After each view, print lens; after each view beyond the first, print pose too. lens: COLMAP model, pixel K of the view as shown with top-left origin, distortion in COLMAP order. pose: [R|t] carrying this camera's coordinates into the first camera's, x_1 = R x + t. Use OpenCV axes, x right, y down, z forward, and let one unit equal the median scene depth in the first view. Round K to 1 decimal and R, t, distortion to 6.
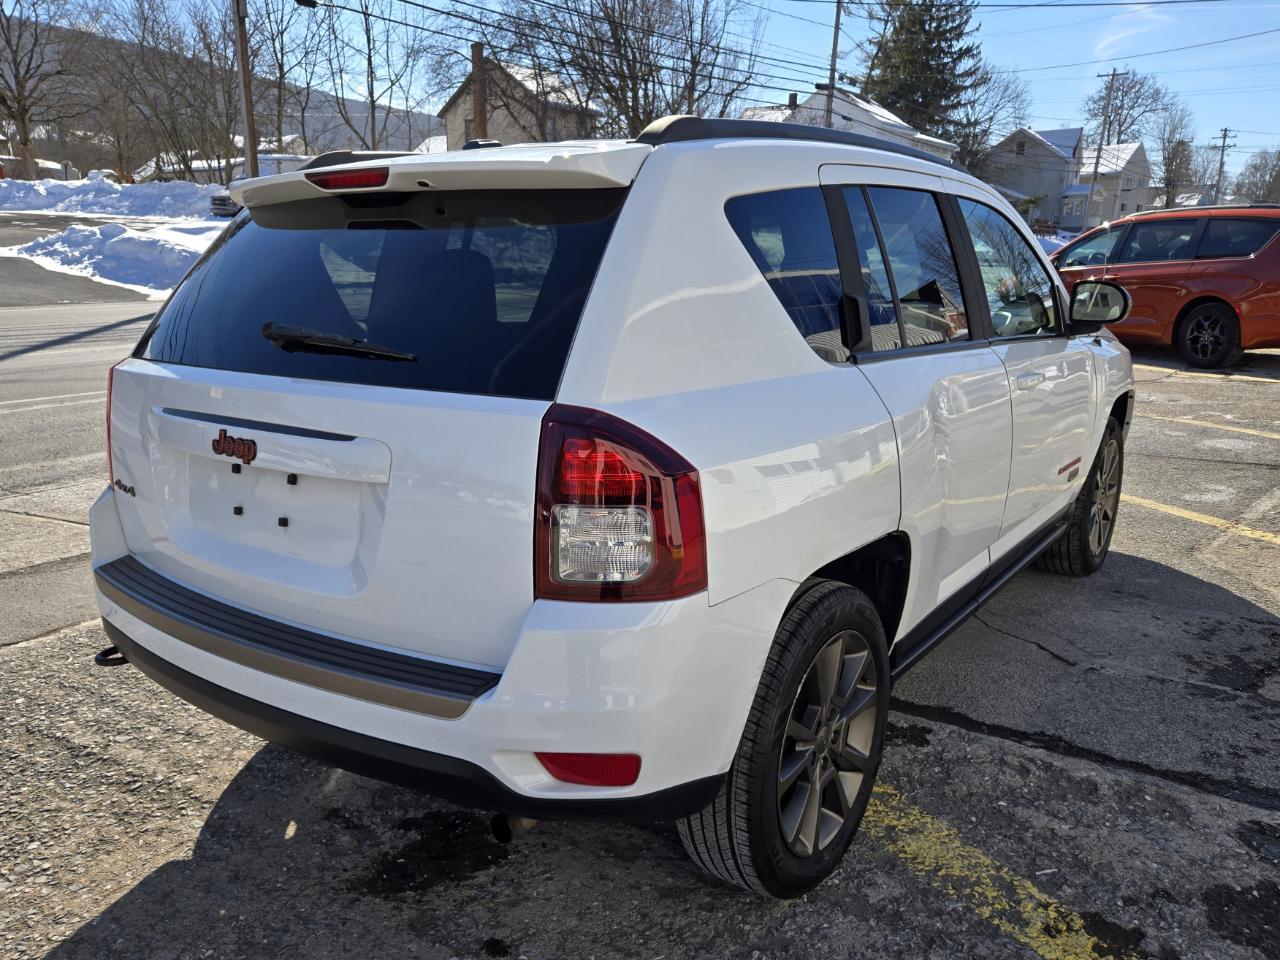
lens RADIAL K [[897.7, 0, 626.7], [0, 897.7, 497.0], [0, 0, 1]] dist [0.050312, -0.023344]
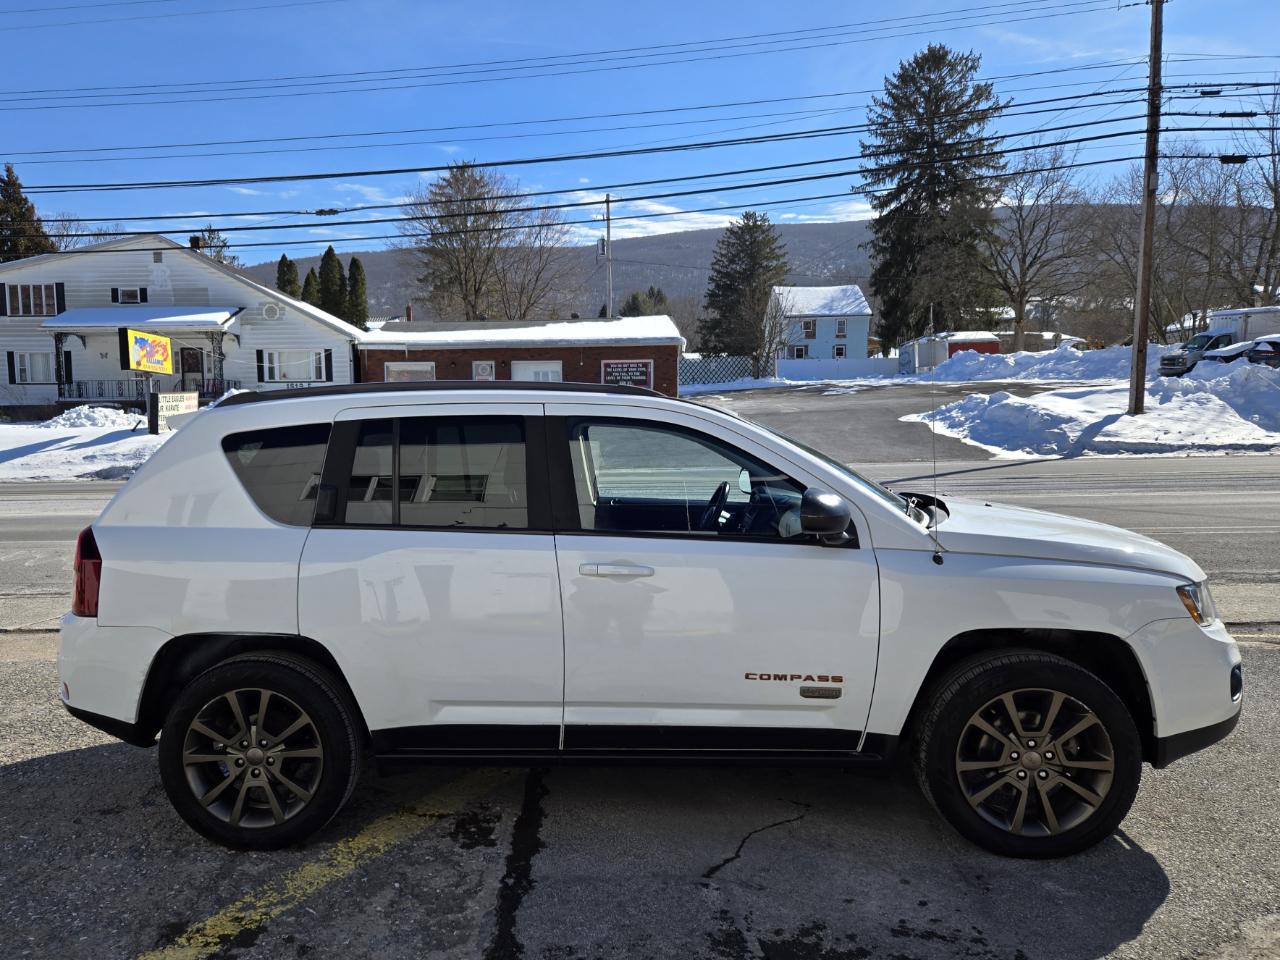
lens RADIAL K [[900.5, 0, 636.8], [0, 900.5, 479.7], [0, 0, 1]] dist [0.053004, -0.026206]
pose [[0.609301, 0.048429, -0.791459, 1.580724], [-0.197070, 0.976064, -0.091988, -0.163781], [0.768060, 0.212021, 0.604261, 0.361224]]
